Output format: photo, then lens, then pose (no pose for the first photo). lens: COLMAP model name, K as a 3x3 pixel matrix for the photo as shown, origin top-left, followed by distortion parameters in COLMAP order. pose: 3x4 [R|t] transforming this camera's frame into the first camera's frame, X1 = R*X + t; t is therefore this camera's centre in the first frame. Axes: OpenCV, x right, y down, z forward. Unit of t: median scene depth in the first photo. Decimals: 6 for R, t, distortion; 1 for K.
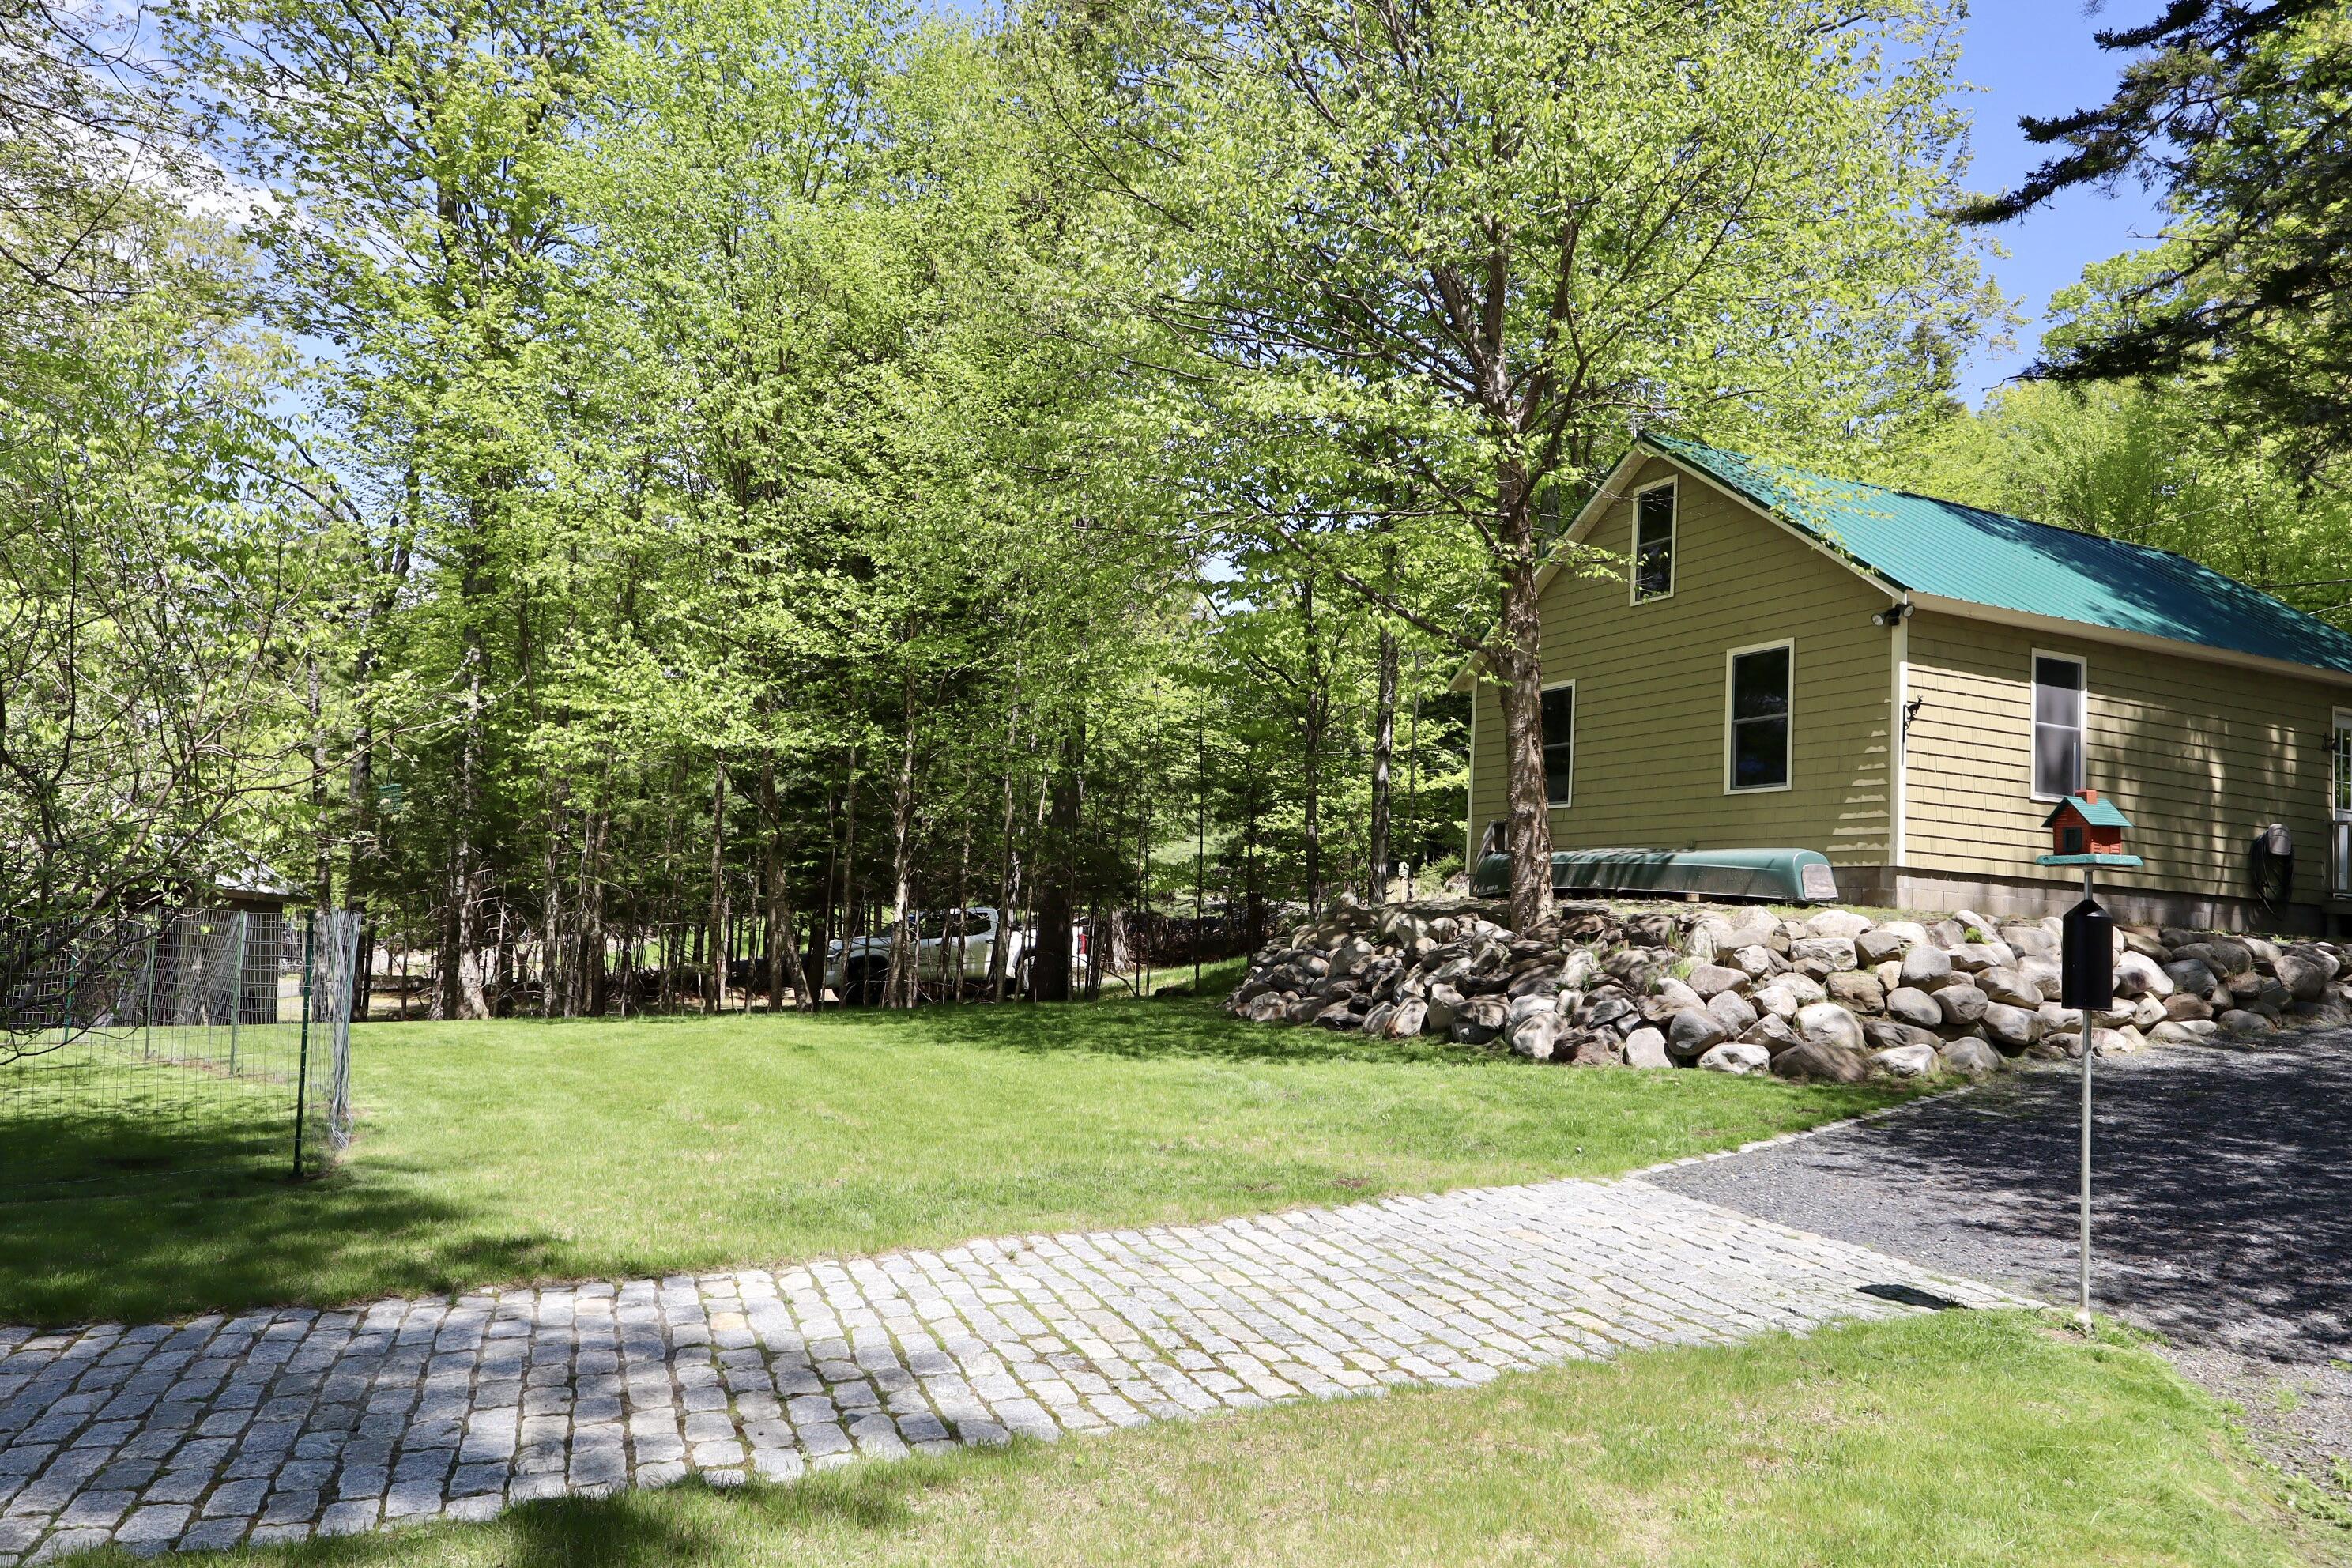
lens RADIAL K [[1589.8, 0, 1189.7], [0, 1589.8, 785.5], [0, 0, 1]] dist [-0.008545, -0.001414]
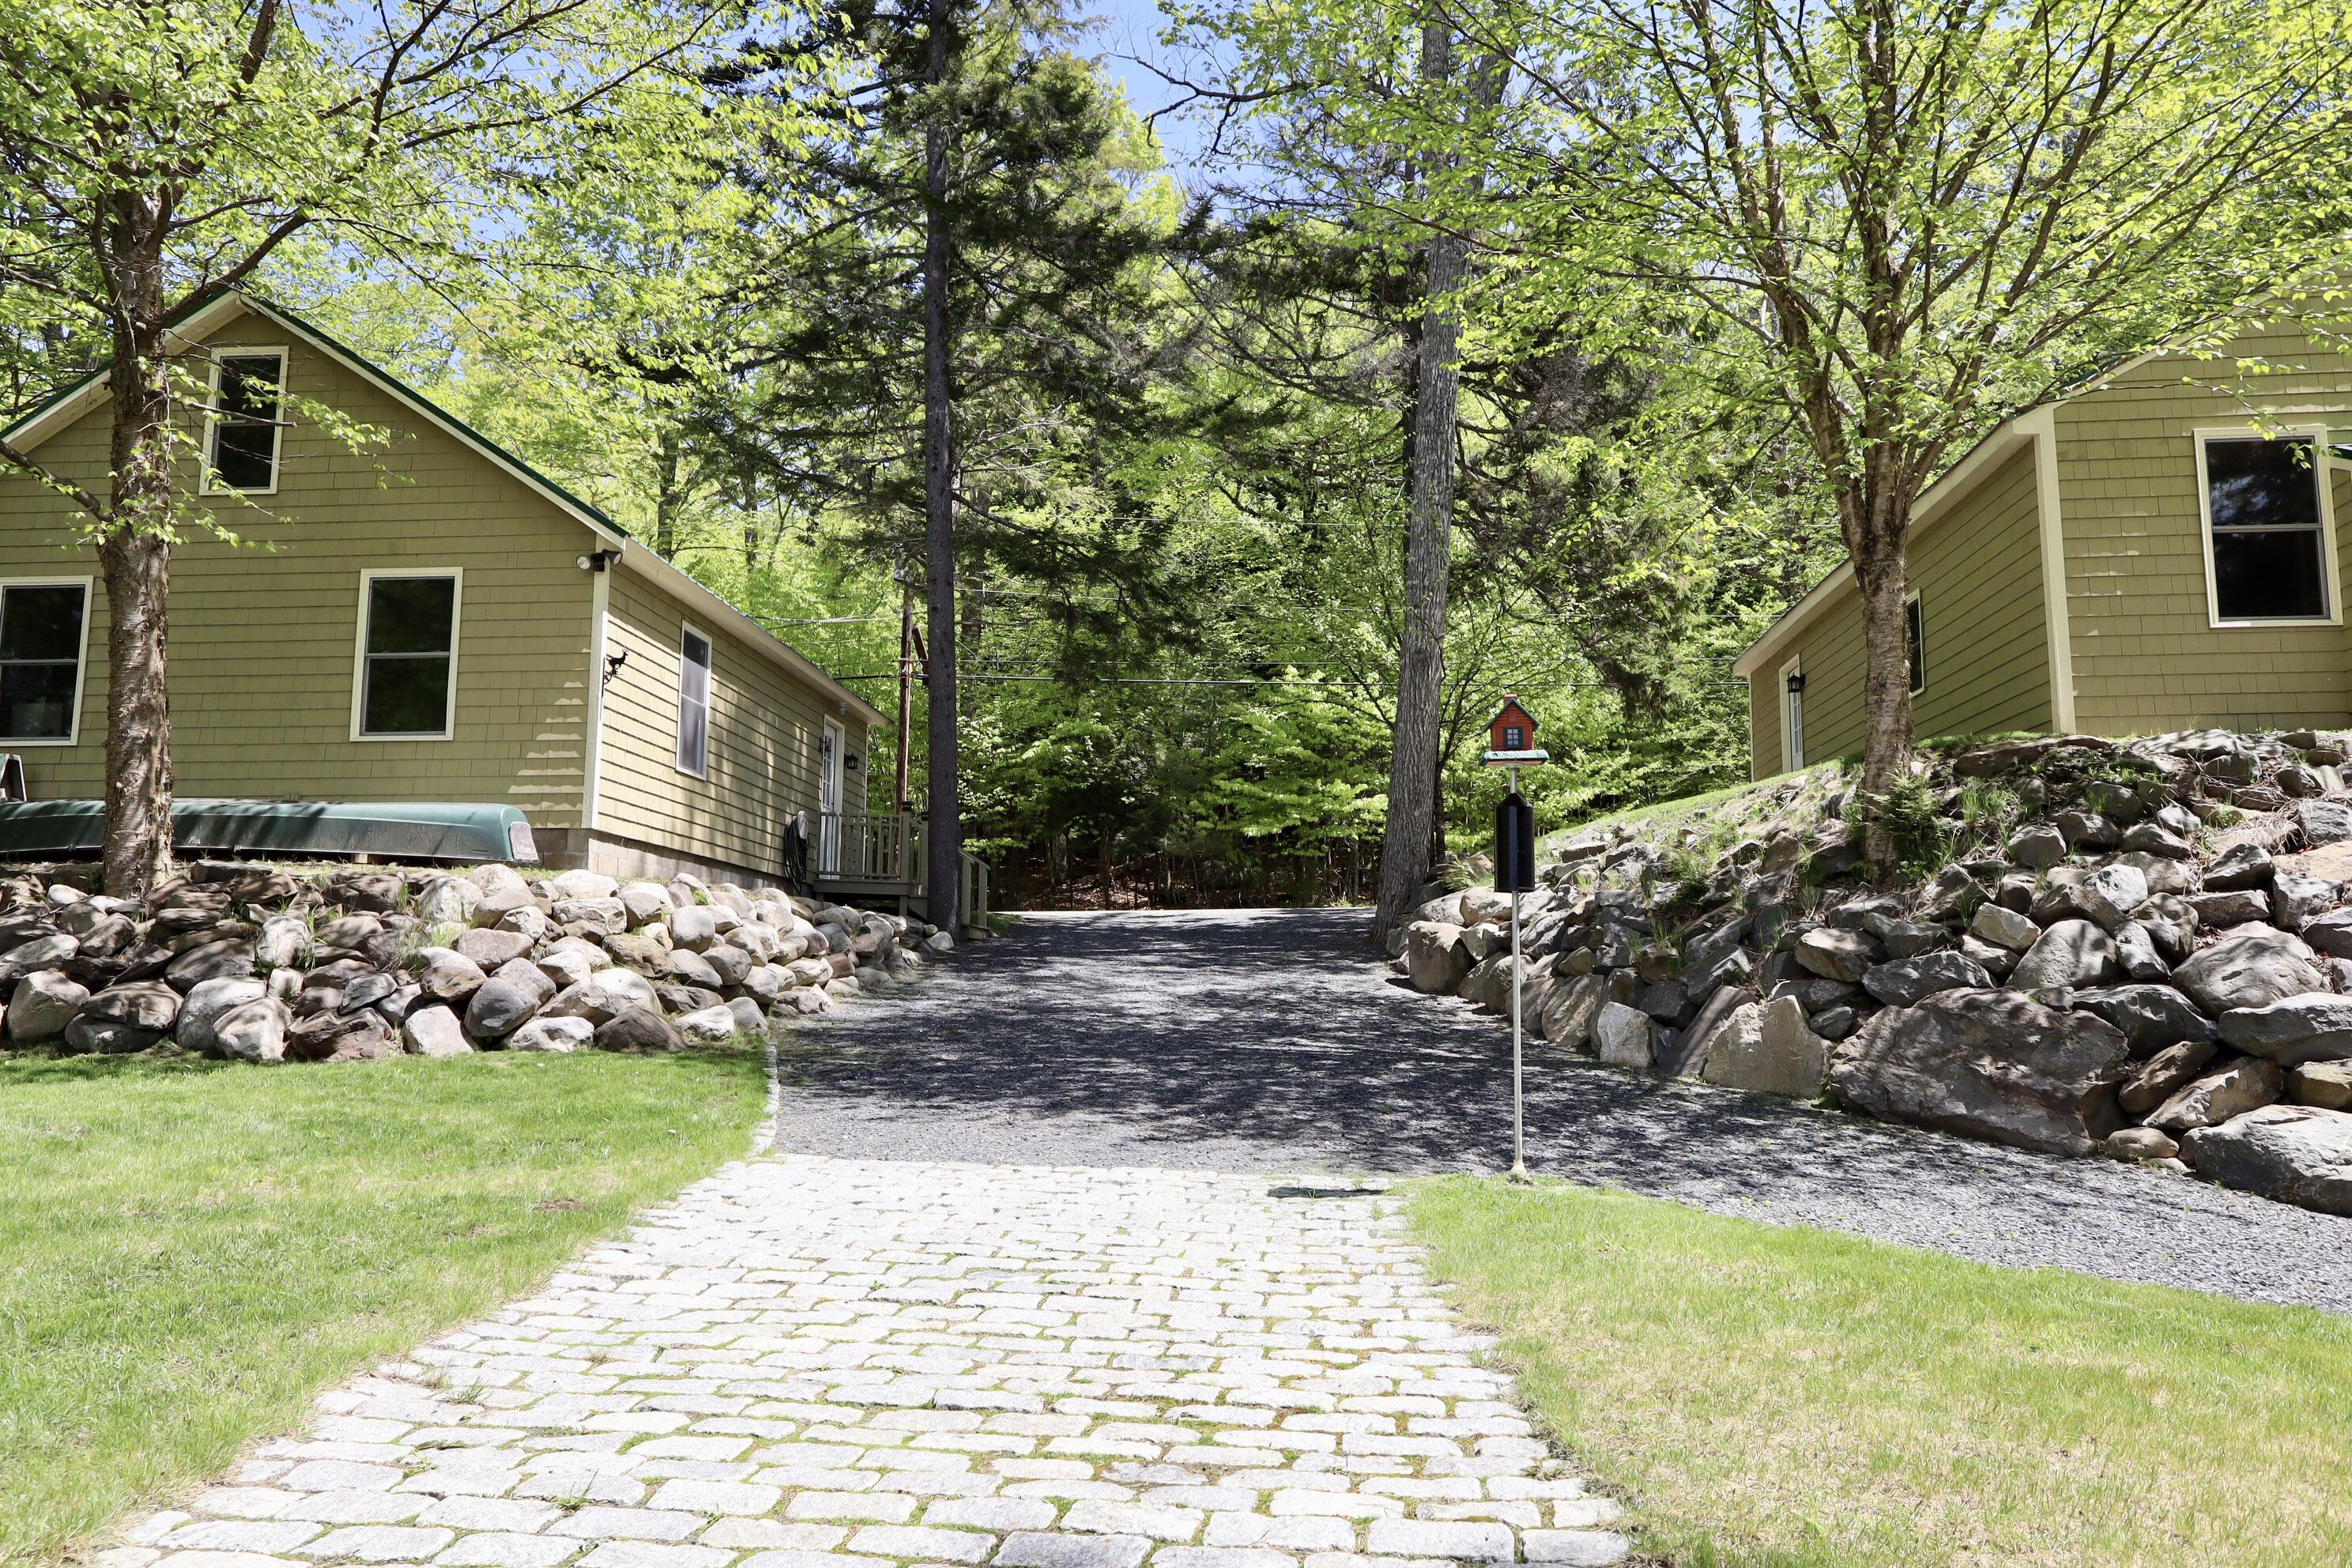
lens RADIAL K [[1589.8, 0, 1180.7], [0, 1589.8, 785.6], [0, 0, 1]] dist [-0.008545, -0.001414]
pose [[0.490960, 0.065314, 0.868731, -0.195326], [-0.054972, 0.997521, -0.043930, 0.047732], [-0.869446, -0.026188, 0.493333, 0.241173]]
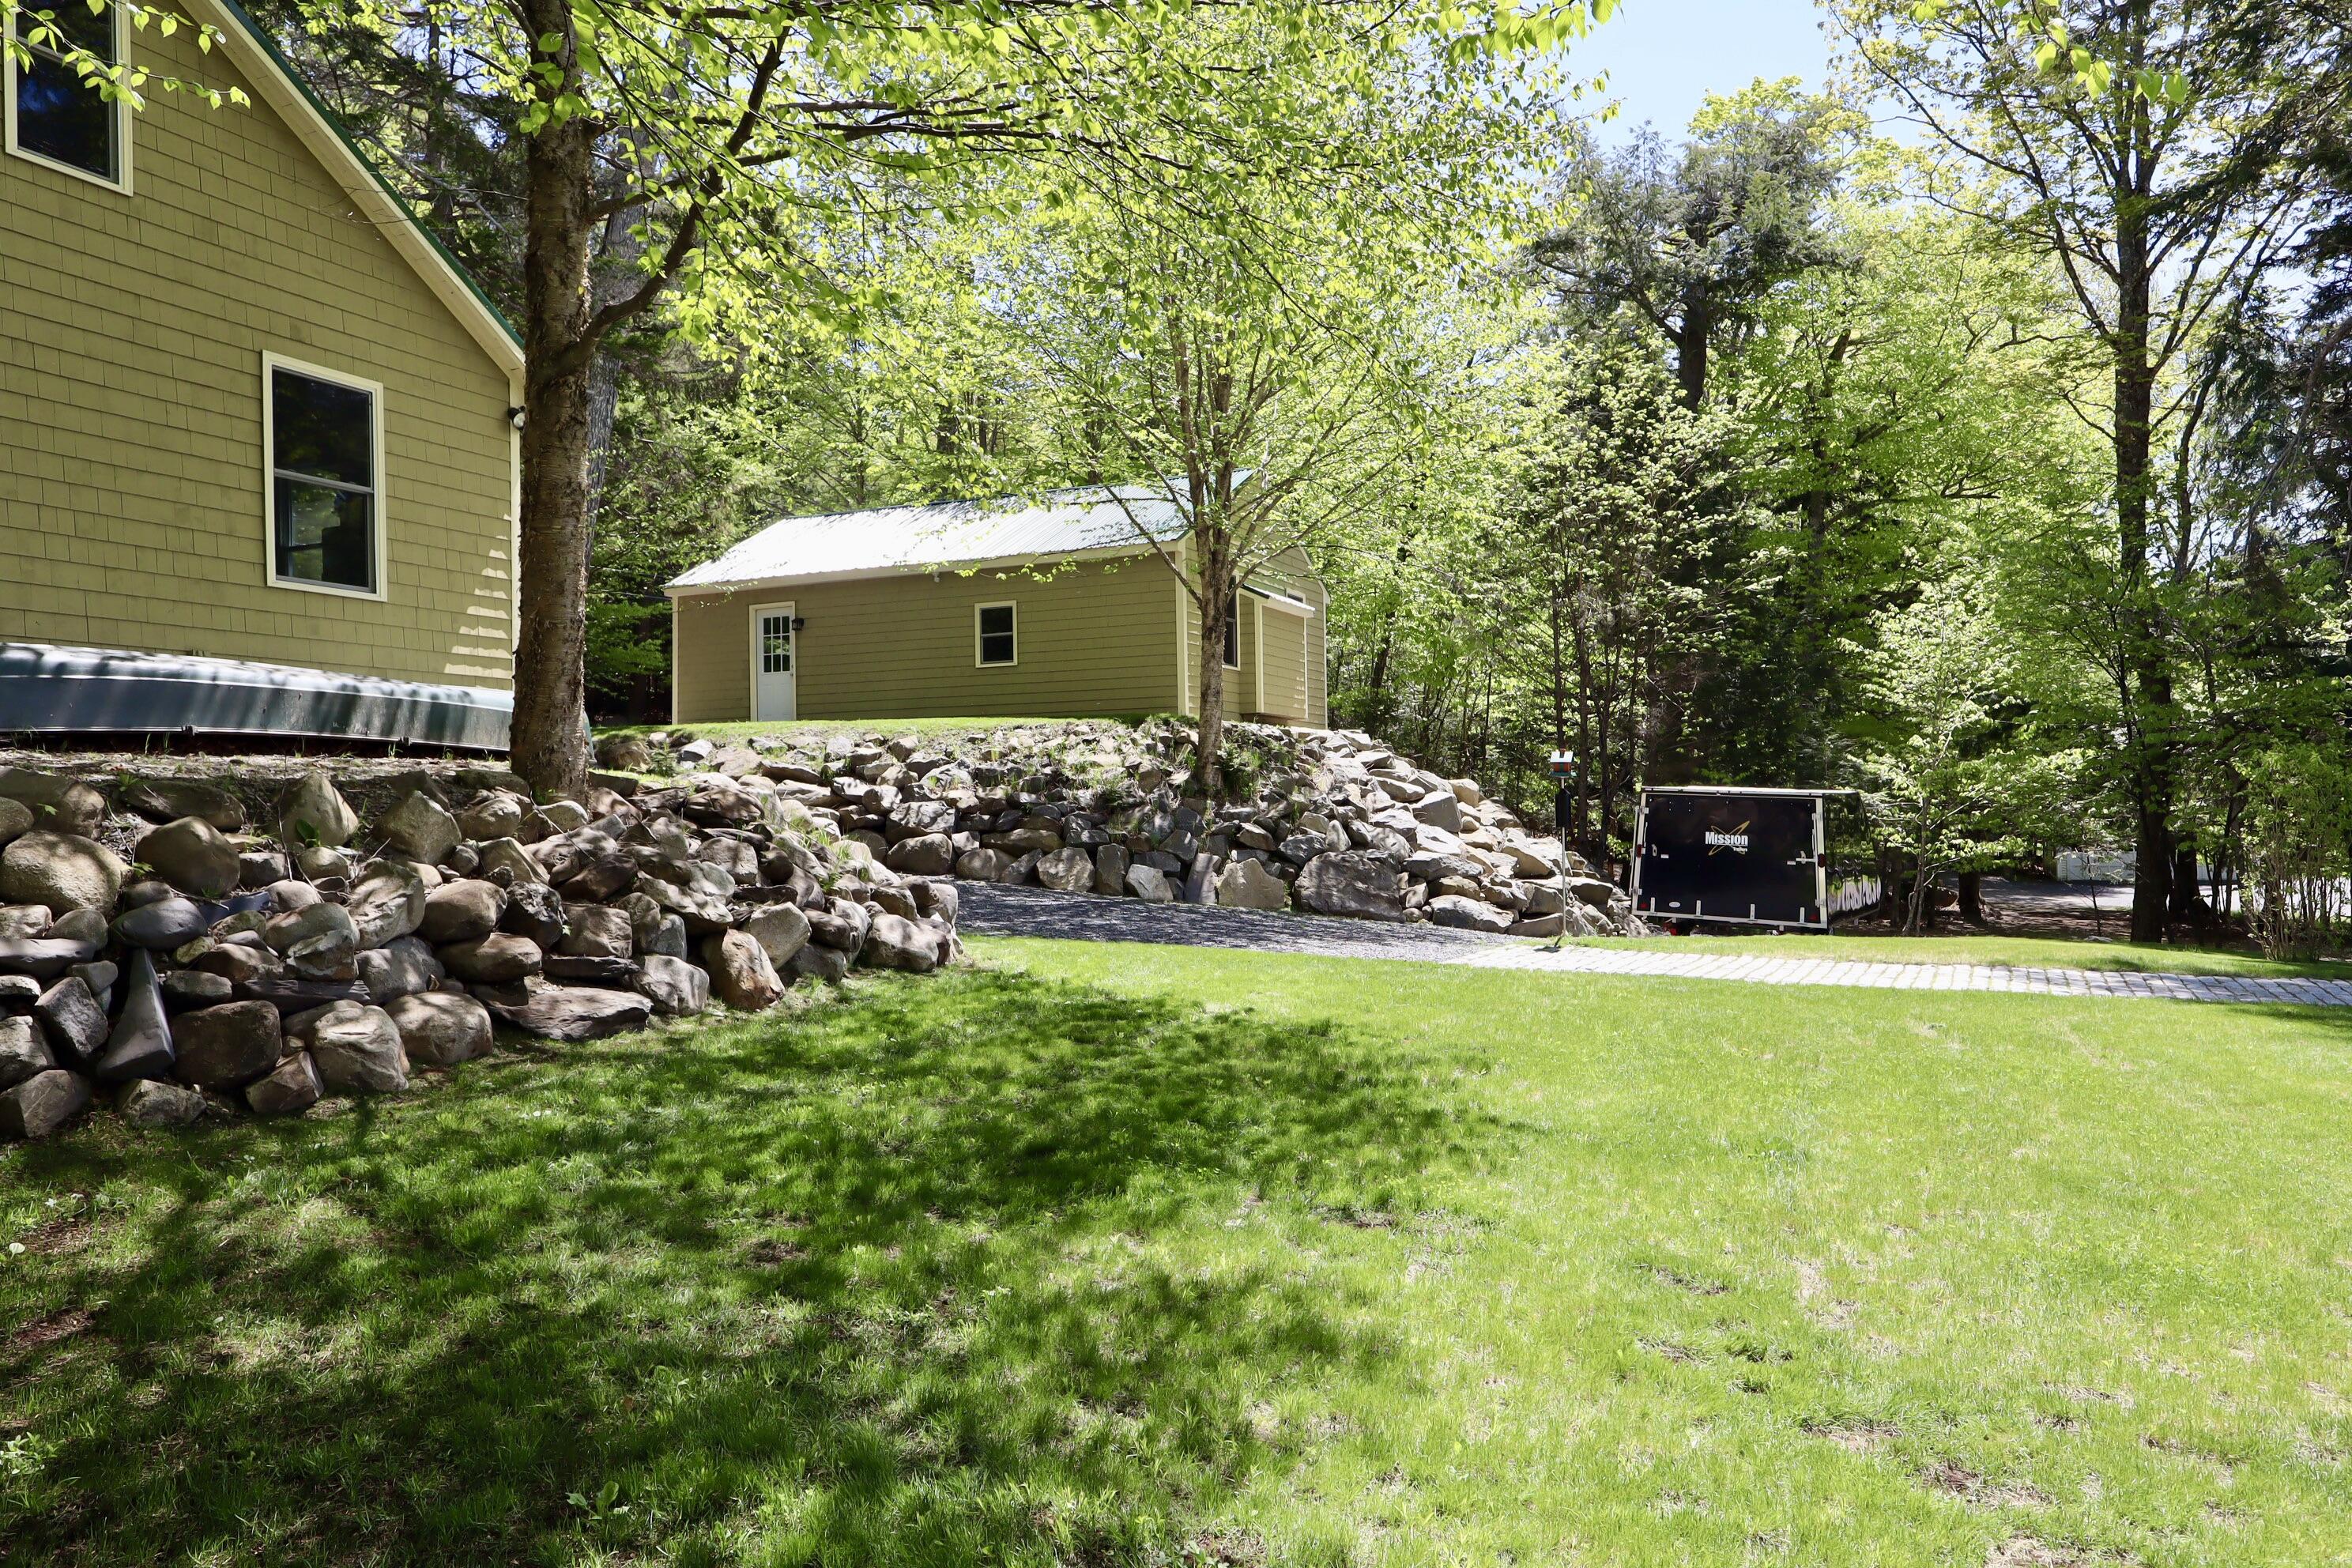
lens RADIAL K [[1589.8, 0, 1172.8], [0, 1589.8, 790.3], [0, 0, 1]] dist [-0.008545, -0.001414]
pose [[-0.682549, -0.048463, 0.729232, -0.420856], [-0.097562, 0.994910, -0.025197, 0.076975], [-0.724299, -0.088343, -0.683803, 1.329482]]
